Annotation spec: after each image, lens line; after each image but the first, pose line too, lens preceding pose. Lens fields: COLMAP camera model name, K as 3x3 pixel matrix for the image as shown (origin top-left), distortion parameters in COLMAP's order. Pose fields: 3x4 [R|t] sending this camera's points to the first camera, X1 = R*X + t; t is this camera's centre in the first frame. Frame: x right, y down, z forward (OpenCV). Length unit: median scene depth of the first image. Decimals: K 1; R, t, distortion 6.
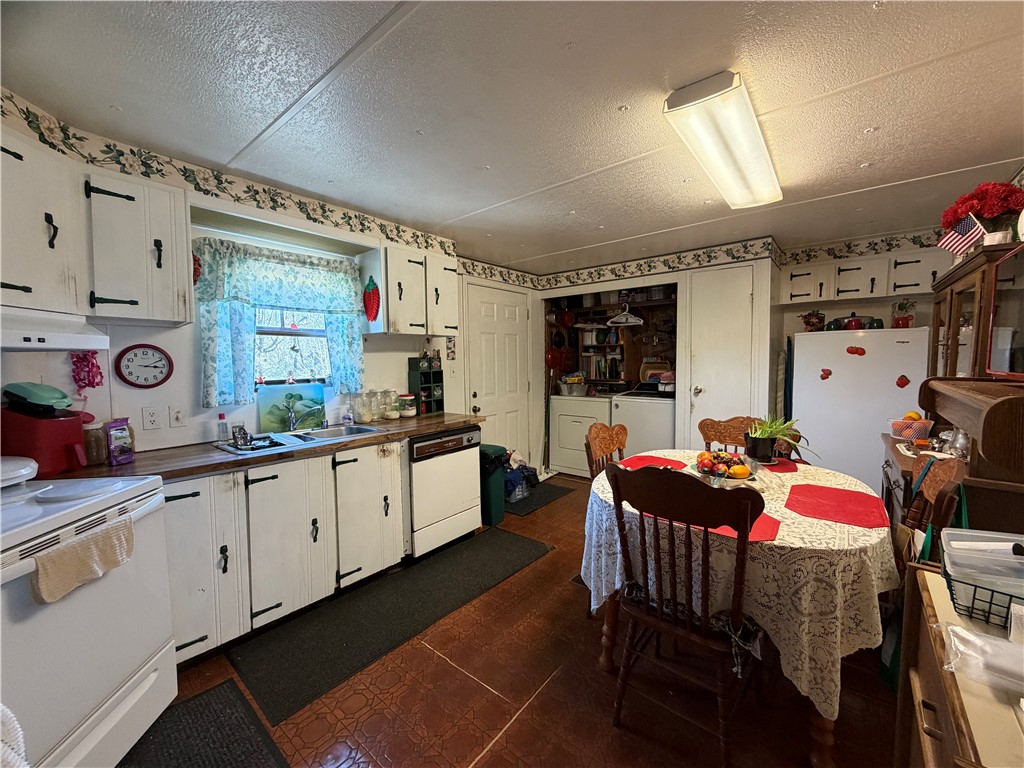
lens RADIAL K [[407.0, 0, 510.1], [0, 407.0, 382.9], [0, 0, 1]] dist [-0.004296, 0.000234]
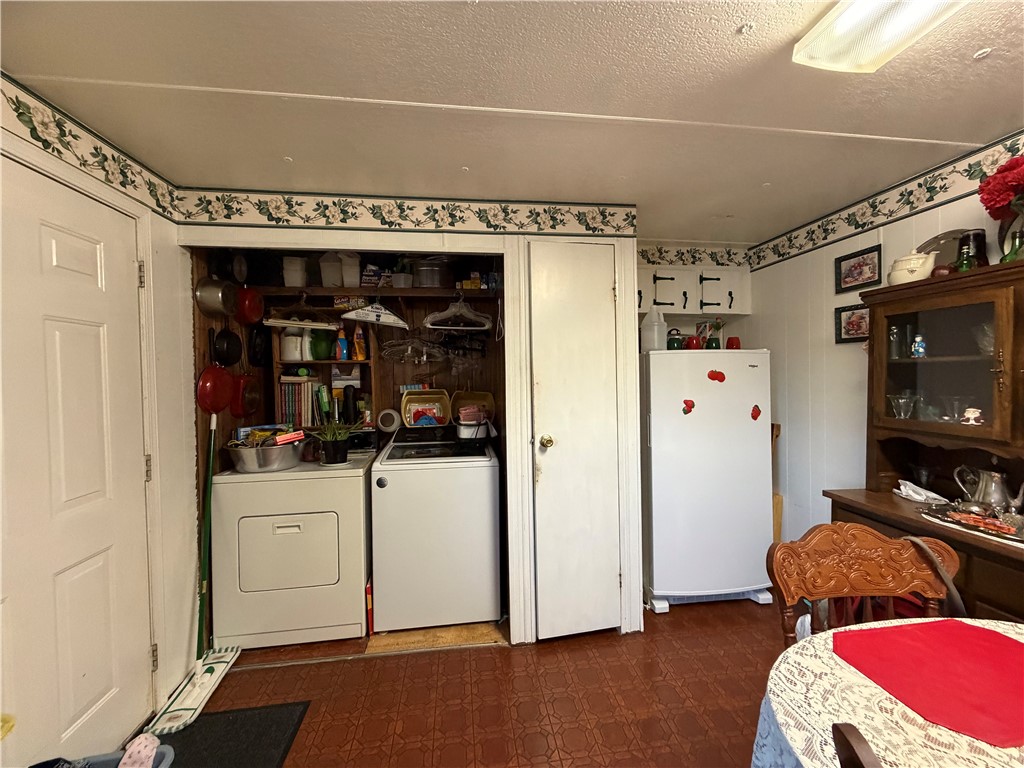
lens RADIAL K [[407.0, 0, 510.1], [0, 407.0, 382.0], [0, 0, 1]] dist [-0.004296, 0.000234]
pose [[0.681354, -0.011577, 0.731863, 0.001808], [0.048998, 0.998353, -0.029825, -0.042423], [-0.730312, 0.056181, 0.680799, 0.504675]]
